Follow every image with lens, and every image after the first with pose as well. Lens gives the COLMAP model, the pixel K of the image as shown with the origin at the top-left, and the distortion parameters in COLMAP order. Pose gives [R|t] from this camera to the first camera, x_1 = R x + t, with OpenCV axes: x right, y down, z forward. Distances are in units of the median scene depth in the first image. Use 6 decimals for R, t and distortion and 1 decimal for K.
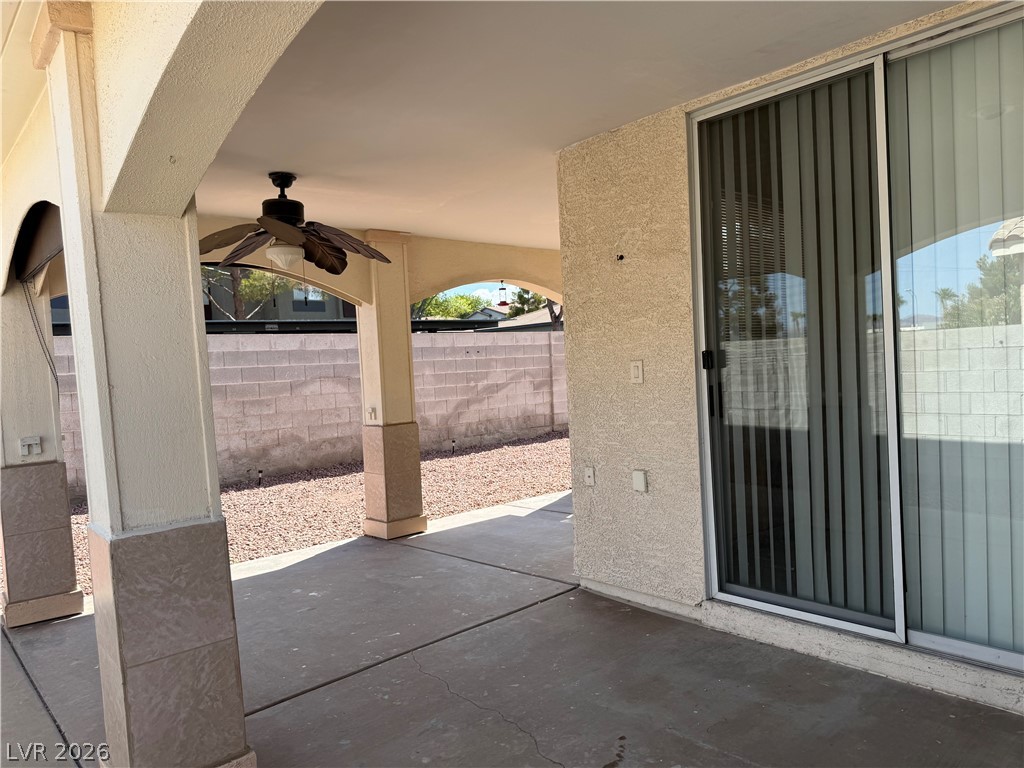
lens RADIAL K [[715.7, 0, 514.4], [0, 715.7, 393.7], [0, 0, 1]] dist [-0.006095, -0.010727]
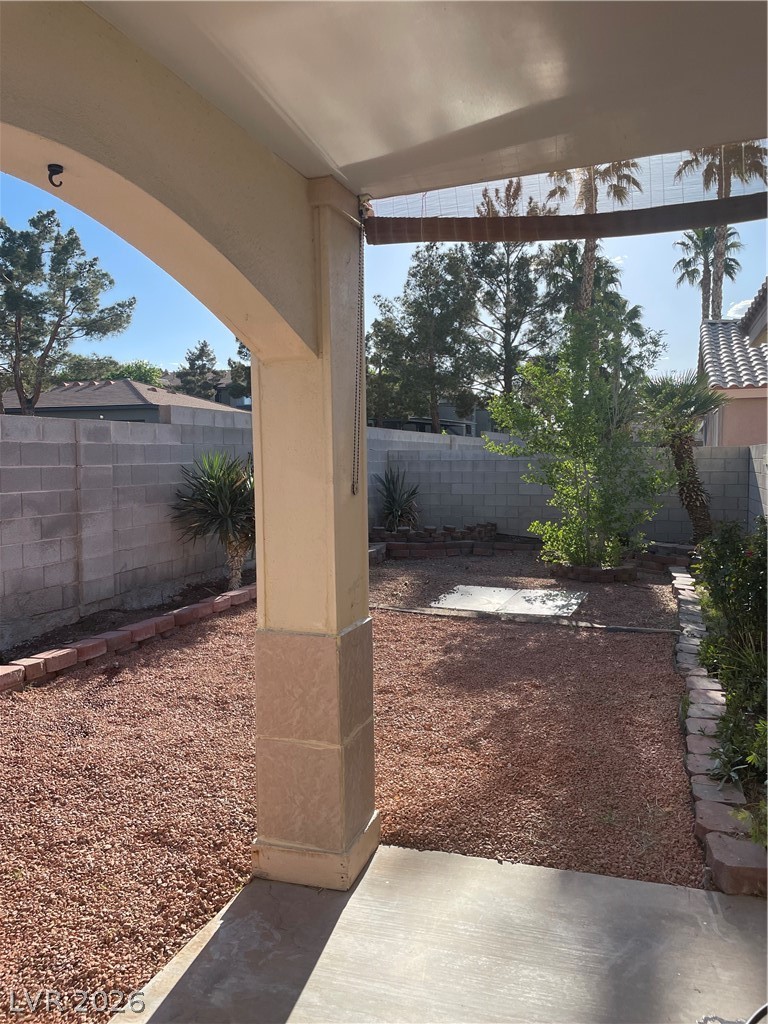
lens RADIAL K [[785.1, 0, 389.2], [0, 785.1, 508.3], [0, 0, 1]] dist [0.011888, -0.012574]
pose [[0.877558, 0.014139, 0.479262, -0.027231], [-0.018396, 0.999822, 0.004188, -0.039506], [-0.479117, -0.012492, 0.877662, 0.528082]]
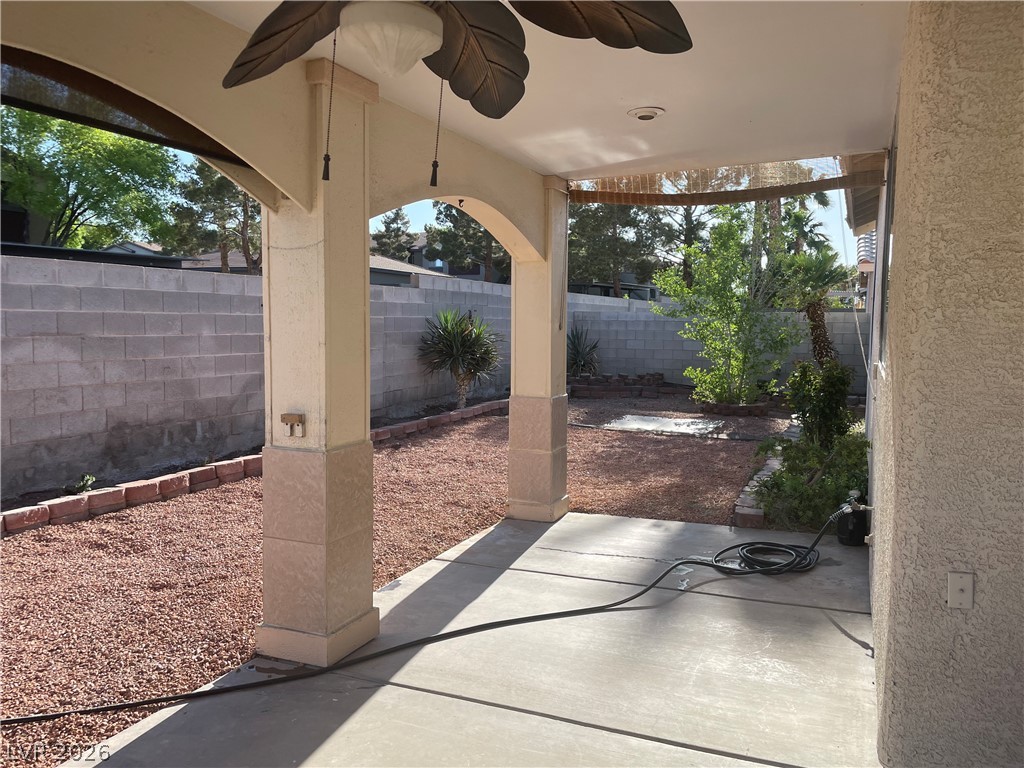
lens RADIAL K [[785.1, 0, 510.0], [0, 785.1, 392.2], [0, 0, 1]] dist [0.011888, -0.012574]
pose [[0.911912, 0.024827, 0.409635, -0.177751], [-0.042338, 0.998534, 0.033732, -0.013386], [-0.408197, -0.048104, 0.911626, 0.260068]]
